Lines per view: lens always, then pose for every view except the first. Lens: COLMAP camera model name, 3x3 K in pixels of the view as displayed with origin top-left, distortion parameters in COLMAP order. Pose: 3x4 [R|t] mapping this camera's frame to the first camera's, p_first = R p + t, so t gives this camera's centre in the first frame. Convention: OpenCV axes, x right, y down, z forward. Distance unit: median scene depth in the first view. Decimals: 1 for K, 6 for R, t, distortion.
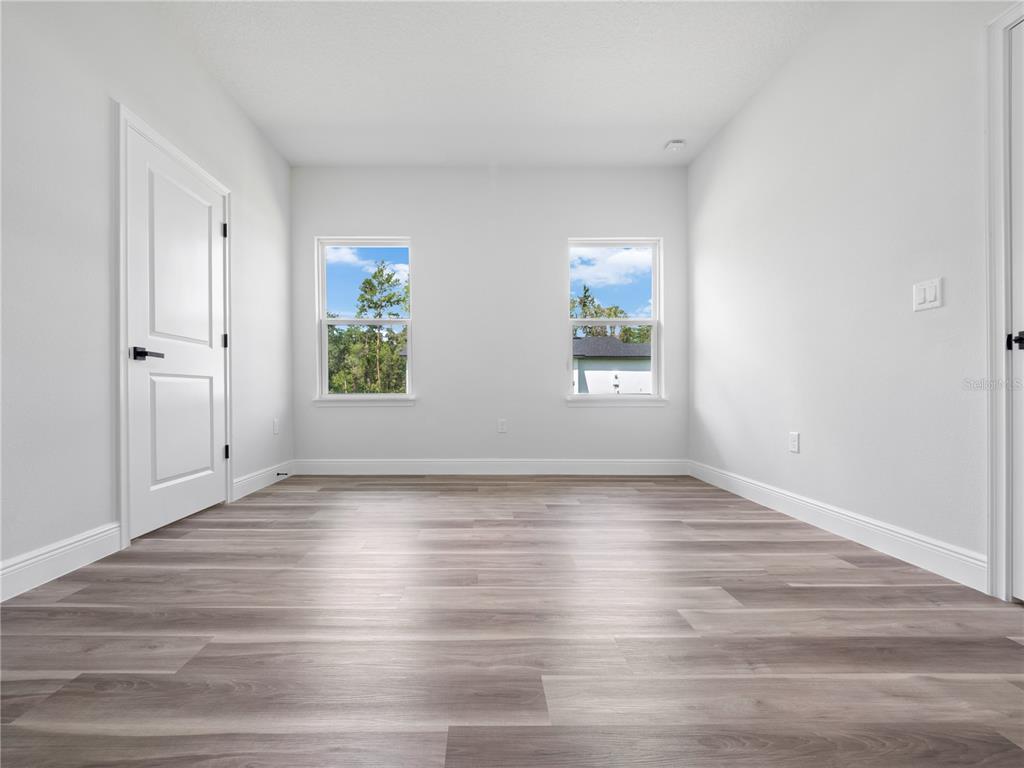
lens RADIAL K [[442.3, 0, 513.7], [0, 442.3, 389.9], [0, 0, 1]] dist [0.003563, -0.006210]
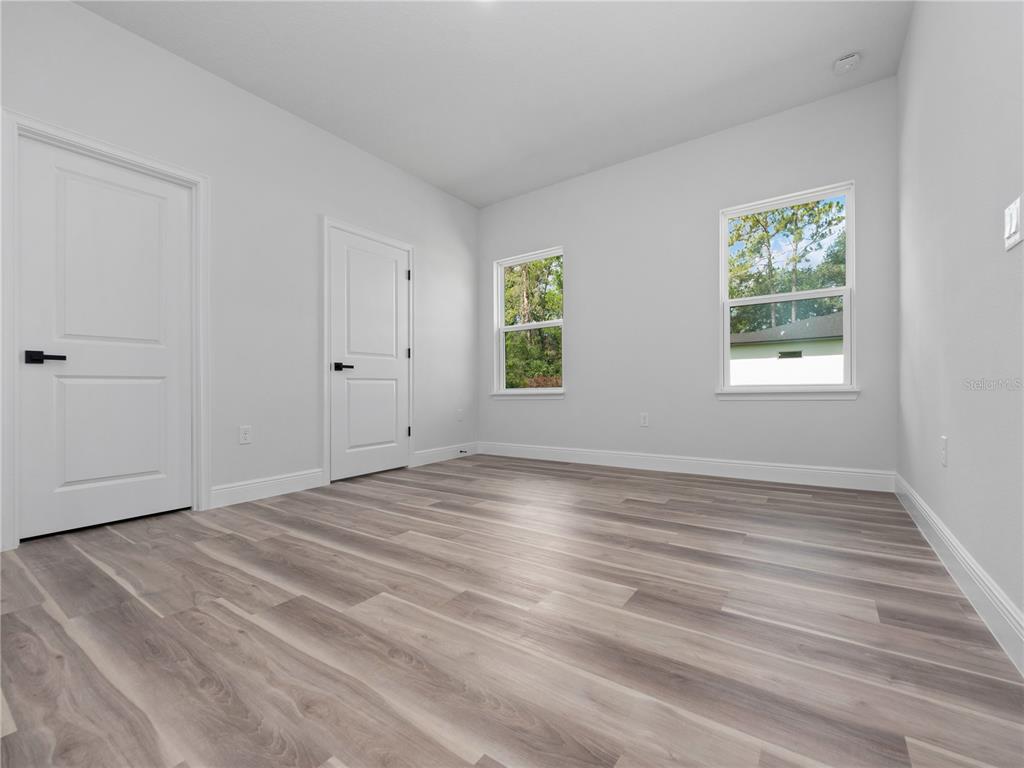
lens RADIAL K [[442.3, 0, 510.3], [0, 442.3, 385.7], [0, 0, 1]] dist [0.003563, -0.006210]
pose [[0.812433, -0.017310, -0.582798, 0.577869], [0.020606, 0.999787, -0.000970, 0.001297], [0.582691, -0.011221, 0.812617, 0.049787]]
